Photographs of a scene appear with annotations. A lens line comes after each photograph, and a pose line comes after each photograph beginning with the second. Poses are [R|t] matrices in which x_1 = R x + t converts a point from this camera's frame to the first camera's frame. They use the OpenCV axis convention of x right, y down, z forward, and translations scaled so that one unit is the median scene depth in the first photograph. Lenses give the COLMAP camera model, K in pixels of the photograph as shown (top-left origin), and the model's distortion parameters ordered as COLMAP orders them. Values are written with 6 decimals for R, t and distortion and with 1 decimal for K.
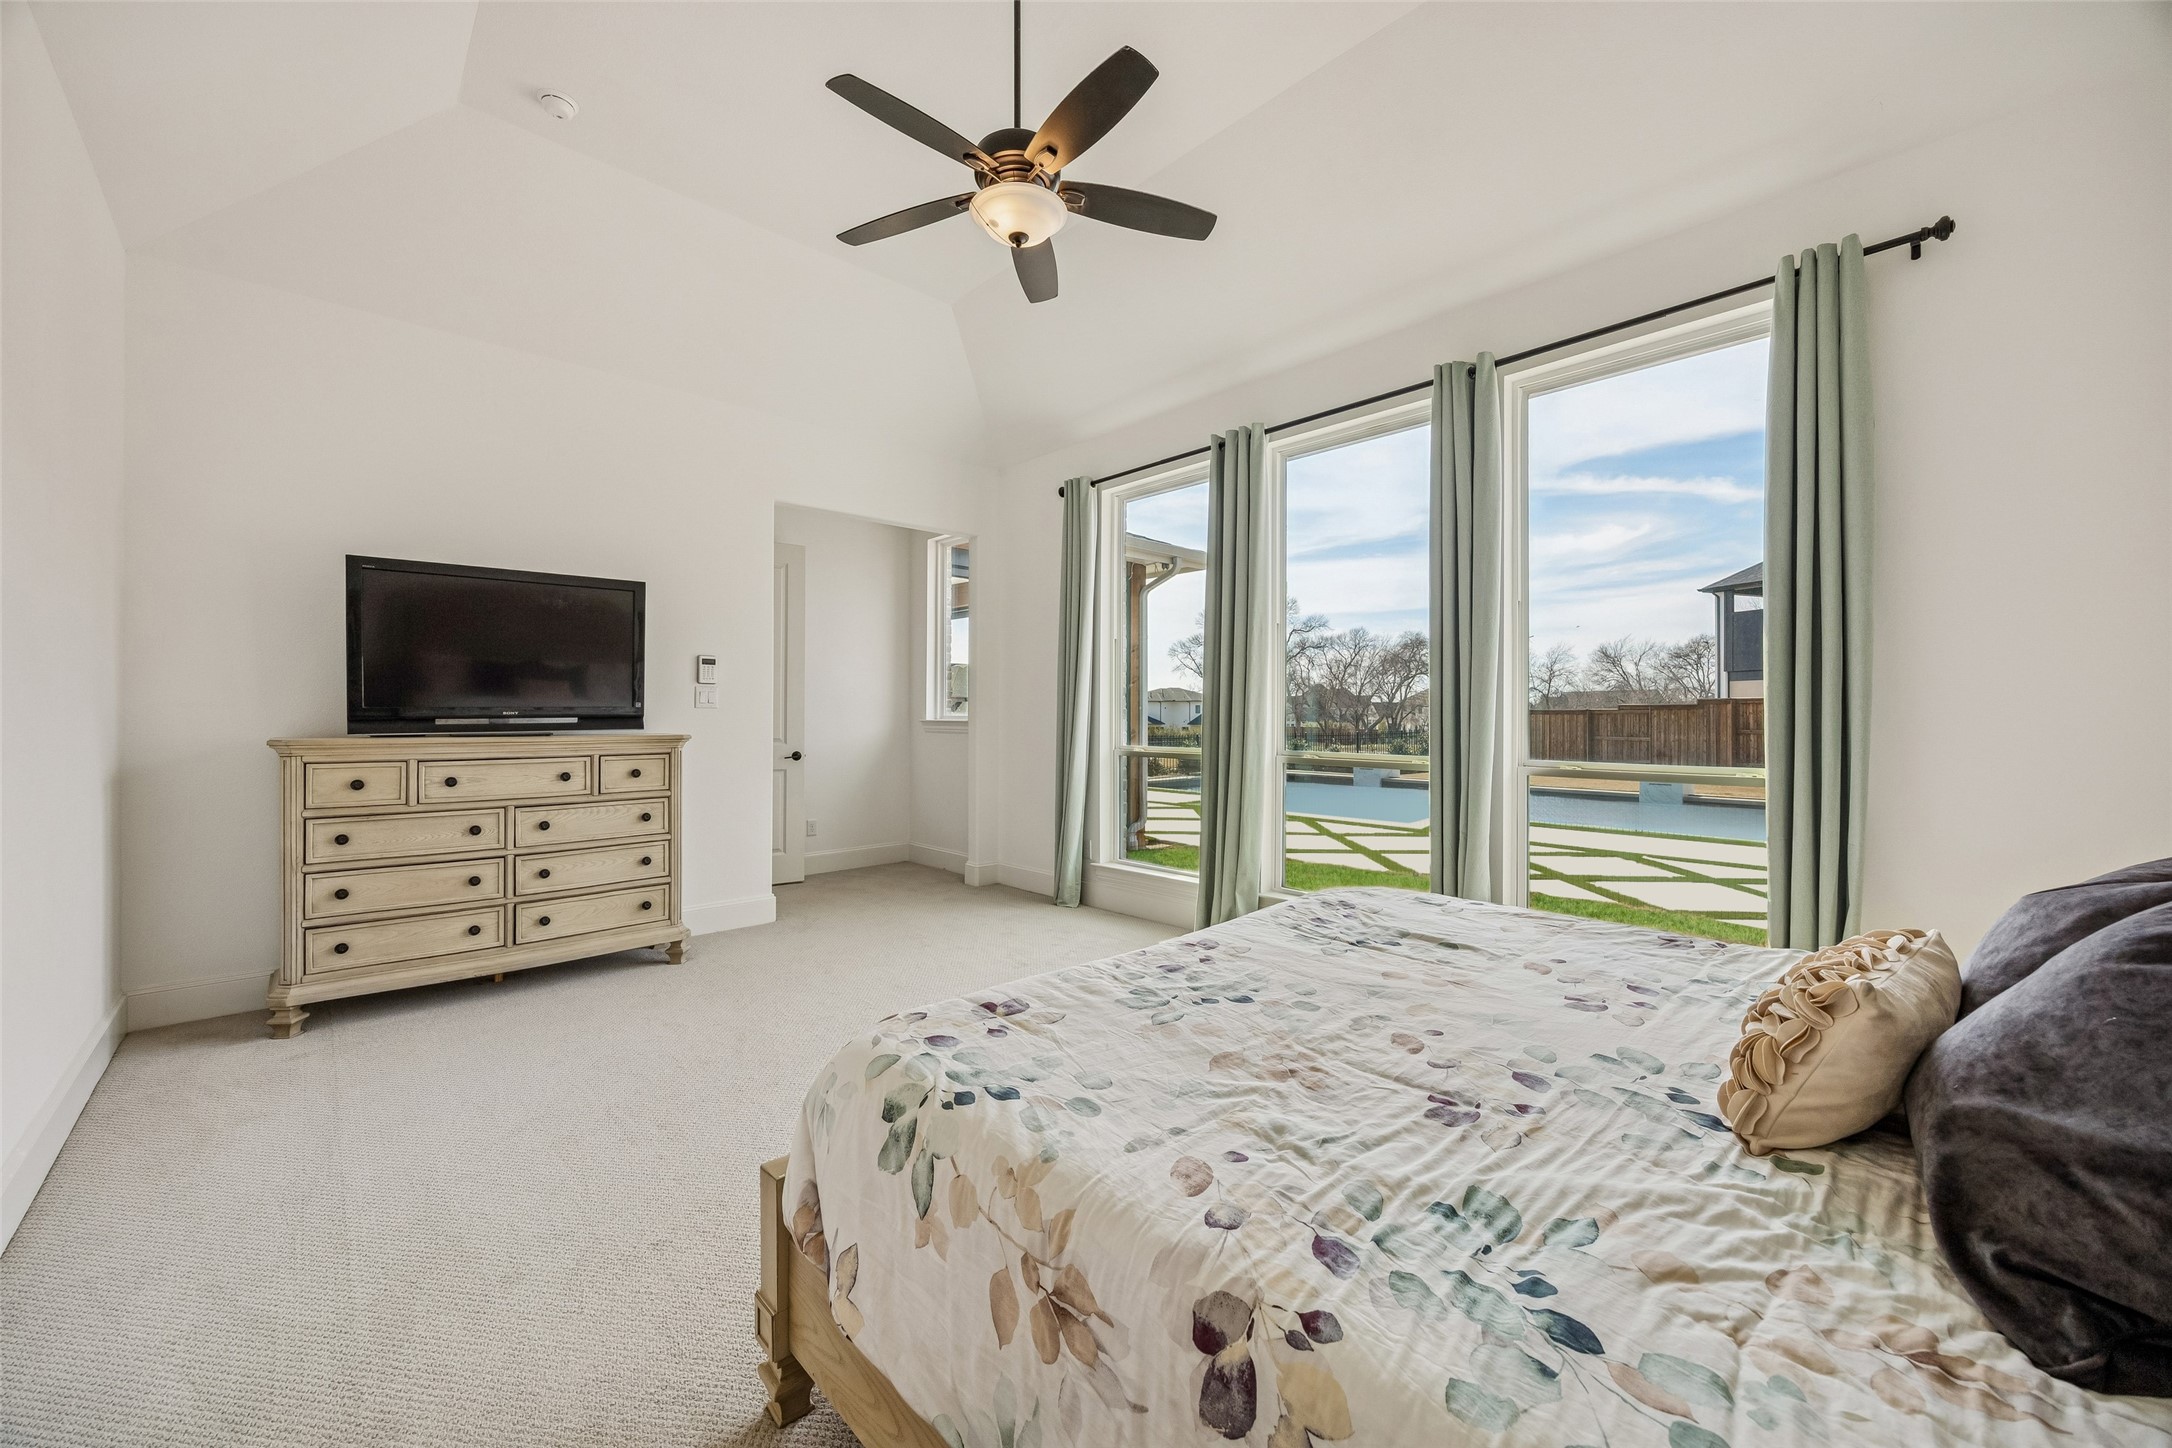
lens RADIAL K [[832.9, 0, 1077.9], [0, 832.9, 727.6], [0, 0, 1]] dist [0.001738, 0.000048]
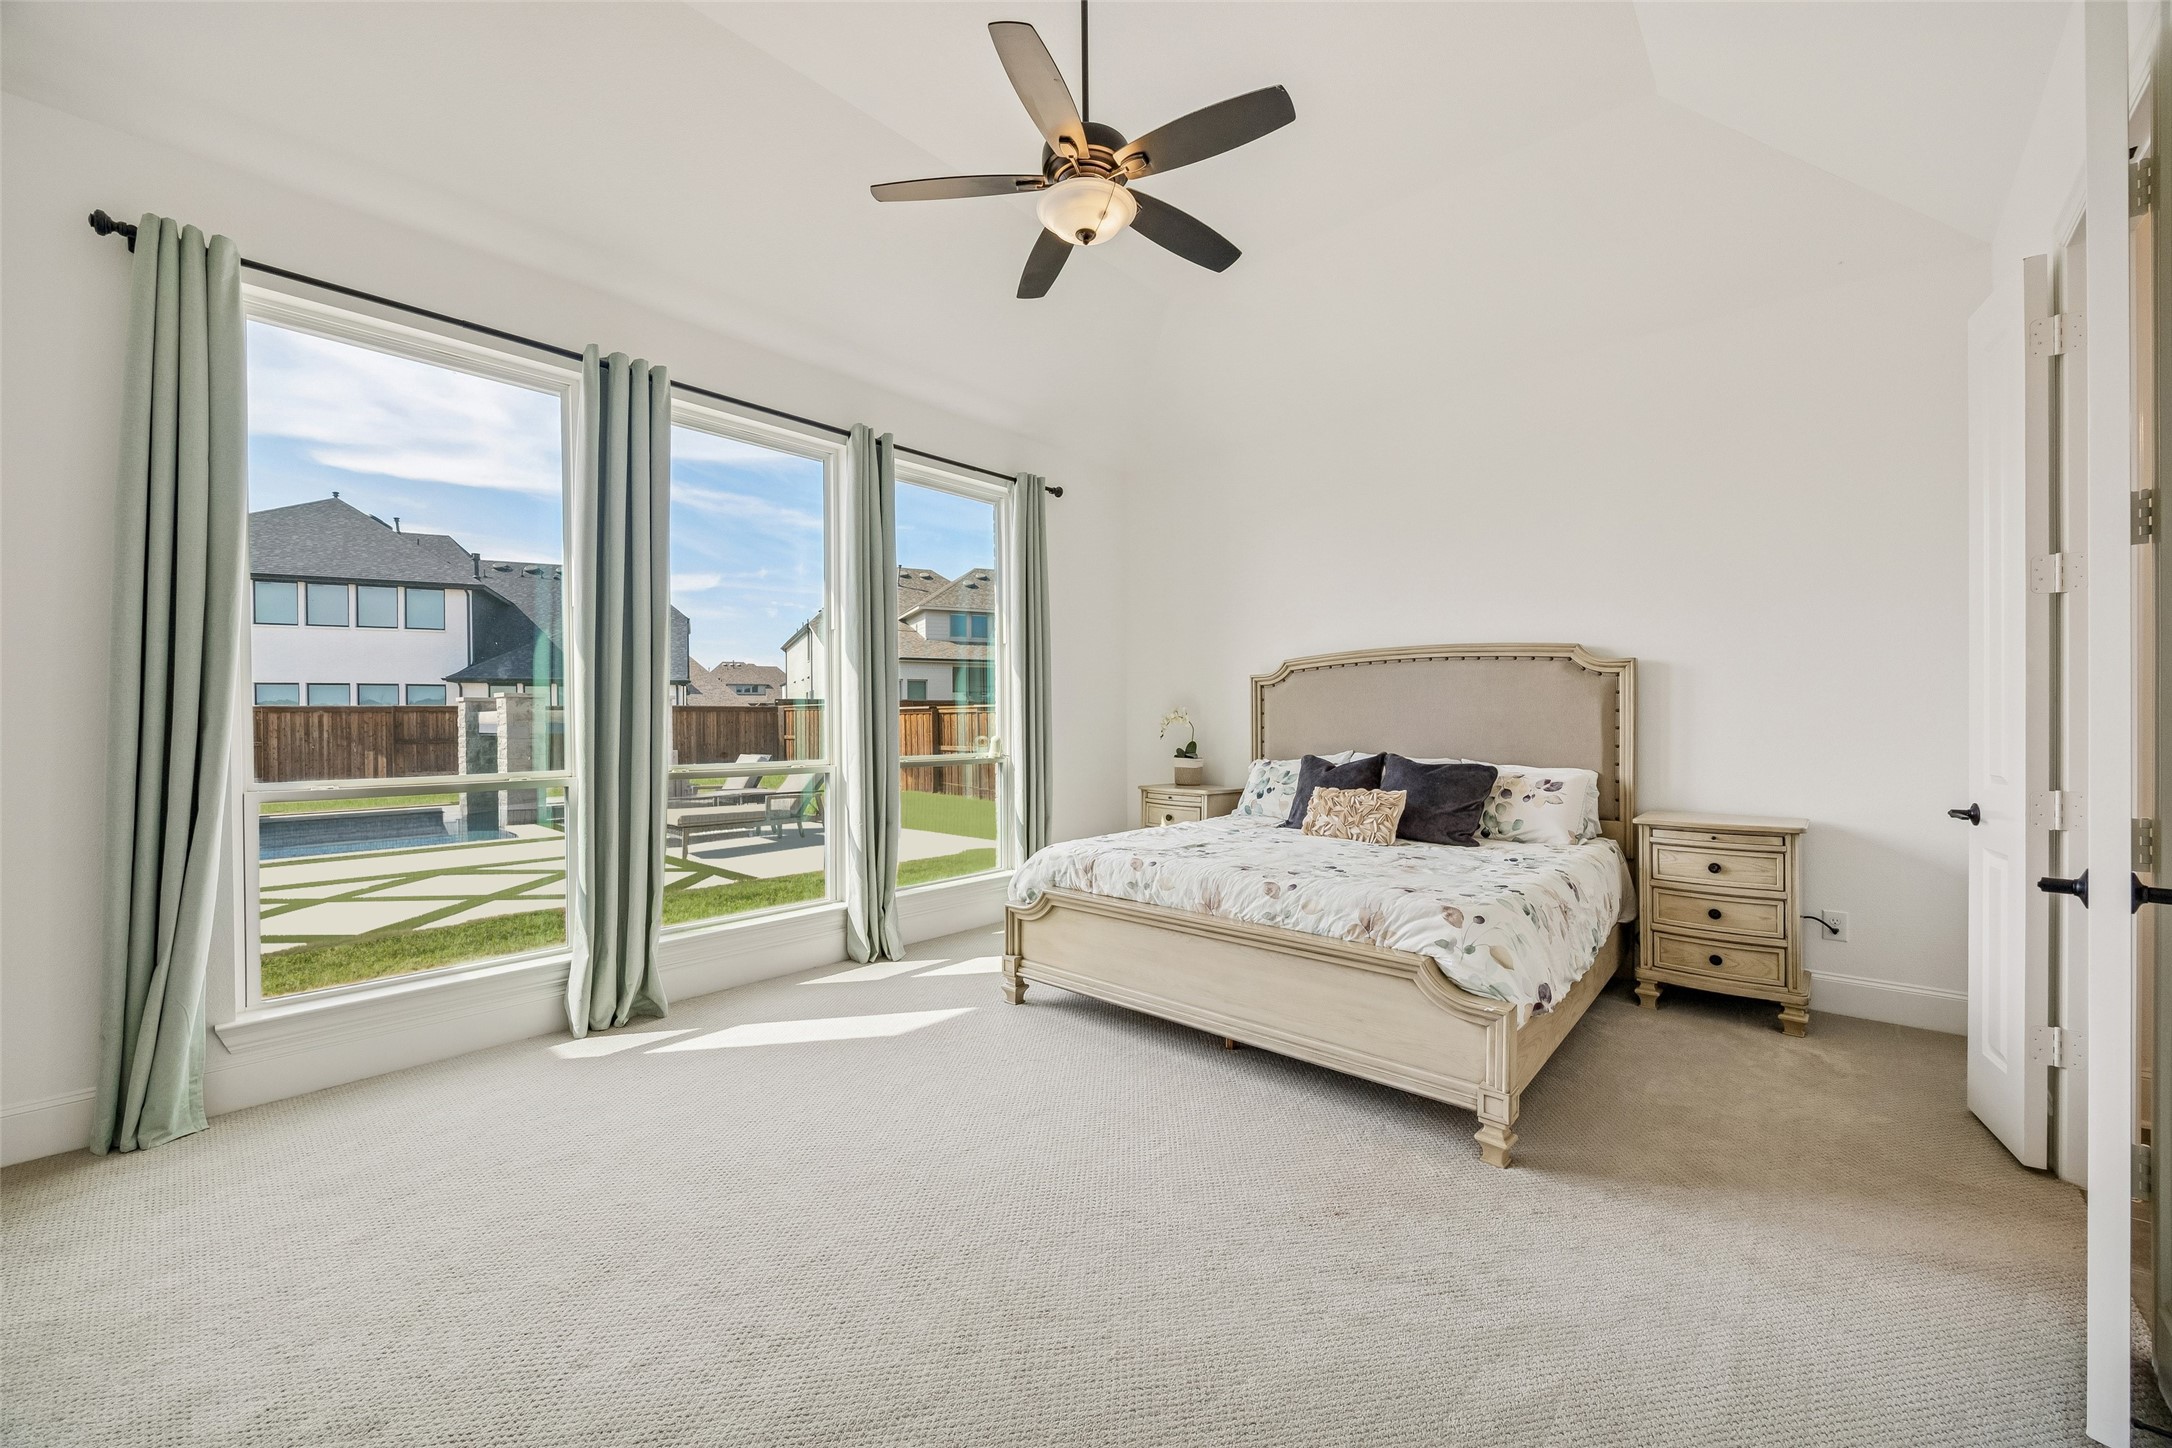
lens RADIAL K [[832.9, 0, 1066.6], [0, 832.9, 718.3], [0, 0, 1]] dist [0.001738, 0.000048]
pose [[-0.061591, 0.005461, 0.998087, -0.374039], [0.020989, 0.999771, -0.004175, -0.002433], [-0.997881, 0.020692, -0.061692, 0.385182]]
